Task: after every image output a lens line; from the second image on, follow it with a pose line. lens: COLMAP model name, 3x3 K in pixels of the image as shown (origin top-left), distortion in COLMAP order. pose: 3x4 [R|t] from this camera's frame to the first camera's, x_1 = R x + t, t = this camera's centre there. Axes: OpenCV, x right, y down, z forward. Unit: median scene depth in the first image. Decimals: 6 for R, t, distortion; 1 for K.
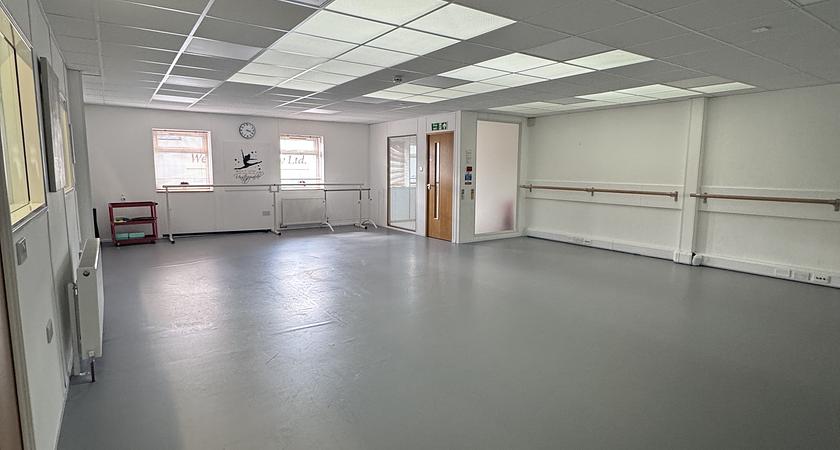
lens RADIAL K [[437.1, 0, 423.6], [0, 437.1, 225.7], [0, 0, 1]] dist [0.007694, 0.000342]
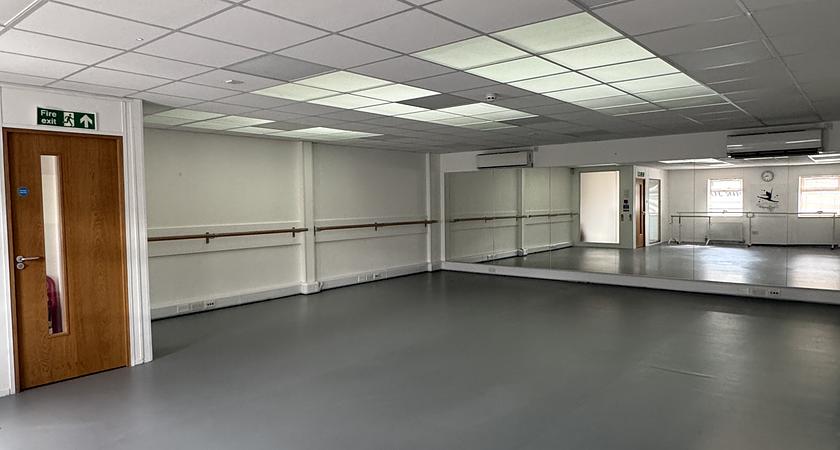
lens RADIAL K [[559.8, 0, 422.5], [0, 559.8, 222.1], [0, 0, 1]] dist [-0.003038, 0.000365]
pose [[-0.274739, -0.039323, 0.960714, -0.715619], [0.143340, 0.986323, 0.081362, -0.143125], [-0.950775, 0.160062, -0.265345, 0.986516]]
